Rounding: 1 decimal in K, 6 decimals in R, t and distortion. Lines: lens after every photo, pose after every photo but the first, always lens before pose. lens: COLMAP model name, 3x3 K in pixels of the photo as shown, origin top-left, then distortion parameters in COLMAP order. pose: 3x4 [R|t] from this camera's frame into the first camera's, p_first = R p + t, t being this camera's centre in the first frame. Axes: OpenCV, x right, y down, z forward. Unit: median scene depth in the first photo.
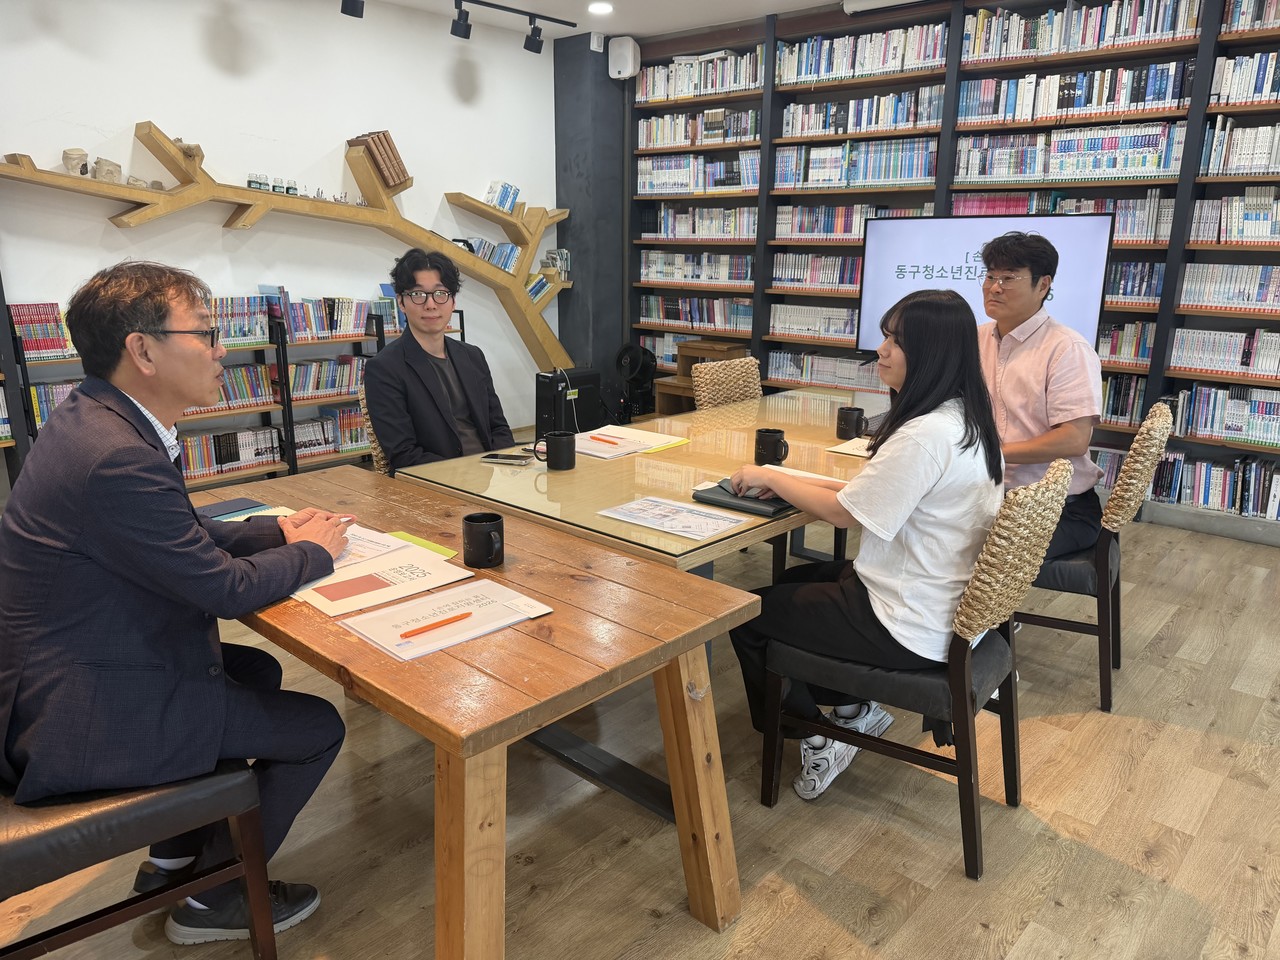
lens RADIAL K [[923.6, 0, 634.0], [0, 923.6, 485.2], [0, 0, 1]] dist [0.045964, -0.061297]
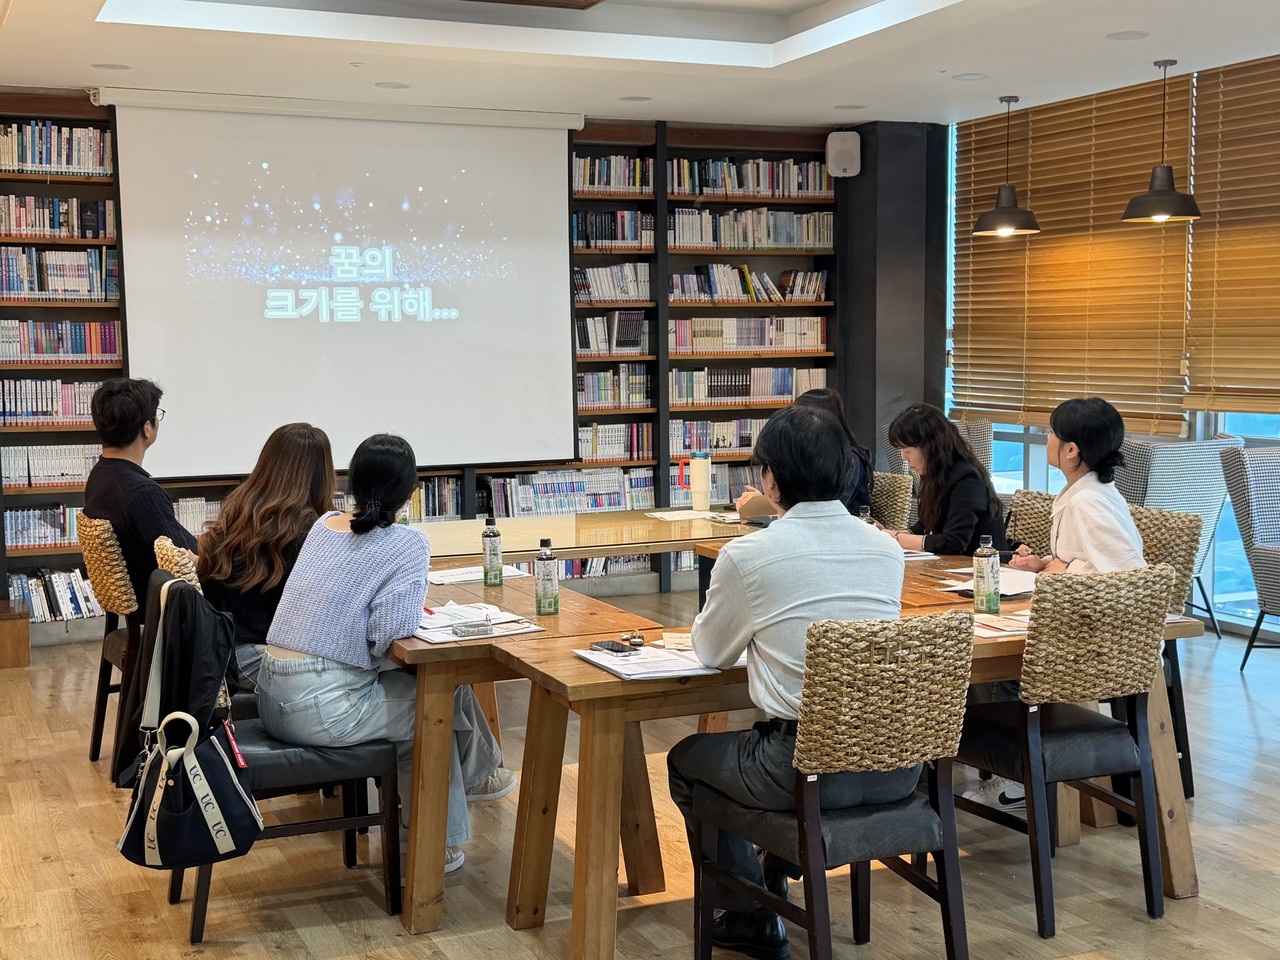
lens RADIAL K [[1640.2, 0, 629.3], [0, 1640.2, 480.8], [0, 0, 1]] dist [0.221583, -0.565668]
pose [[0.404257, -0.095113, 0.909686, -0.924489], [0.248485, 0.968593, -0.009152, -0.035101], [-0.880245, 0.229743, 0.415195, 0.012310]]
